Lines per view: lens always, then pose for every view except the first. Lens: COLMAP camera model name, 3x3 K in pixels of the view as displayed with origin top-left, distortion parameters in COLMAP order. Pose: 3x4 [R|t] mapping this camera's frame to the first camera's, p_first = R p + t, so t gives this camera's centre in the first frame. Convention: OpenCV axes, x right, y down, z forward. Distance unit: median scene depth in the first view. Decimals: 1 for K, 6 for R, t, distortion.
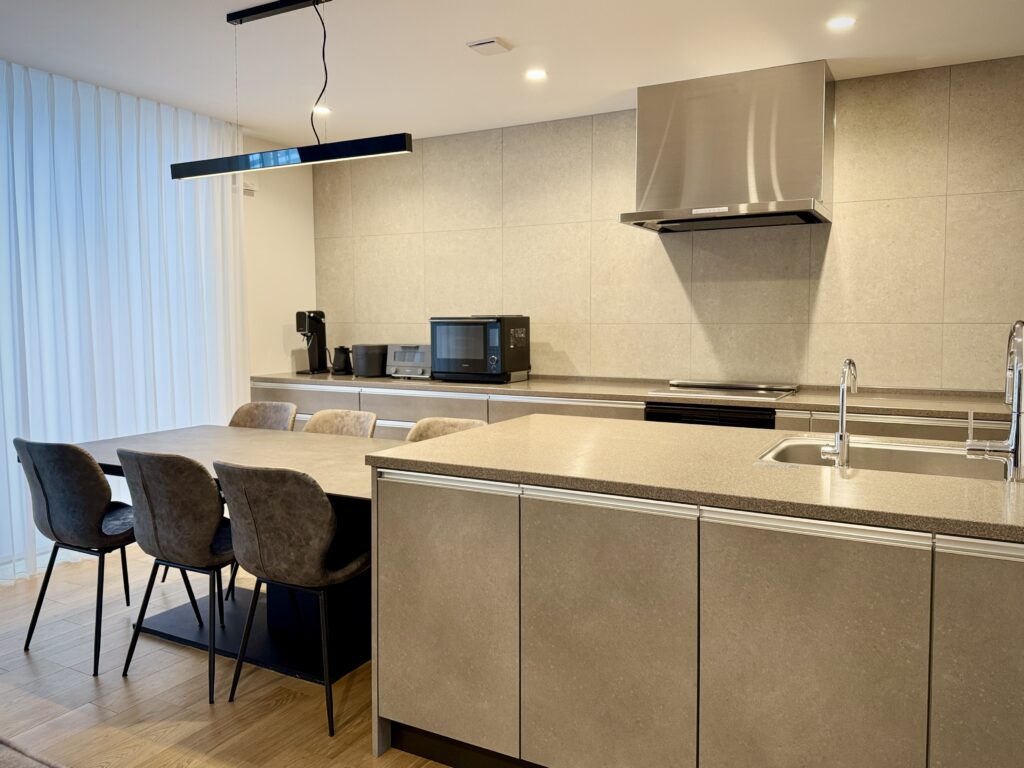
lens RADIAL K [[735.6, 0, 515.3], [0, 735.6, 374.8], [0, 0, 1]] dist [0.025696, -0.029349]
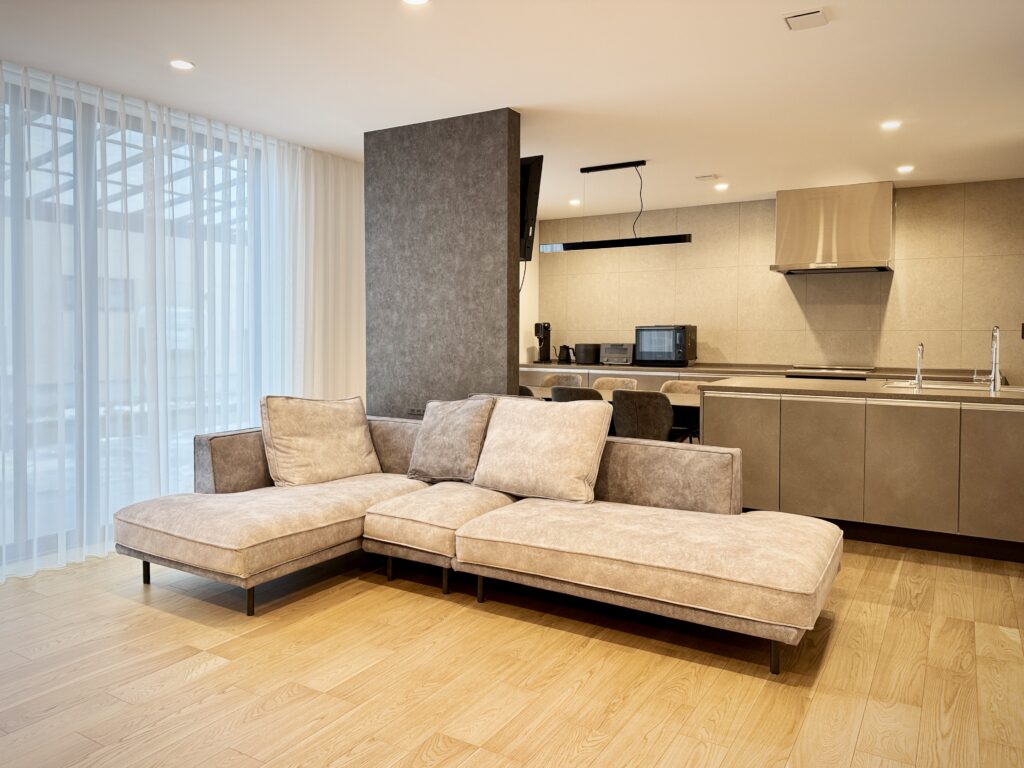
lens RADIAL K [[735.6, 0, 501.7], [0, 735.6, 364.2], [0, 0, 1]] dist [0.025696, -0.029349]
pose [[0.999508, 0.007498, -0.030470, -0.385024], [-0.008590, 0.999319, -0.035877, 0.069942], [0.030180, 0.036122, 0.998892, -0.656338]]
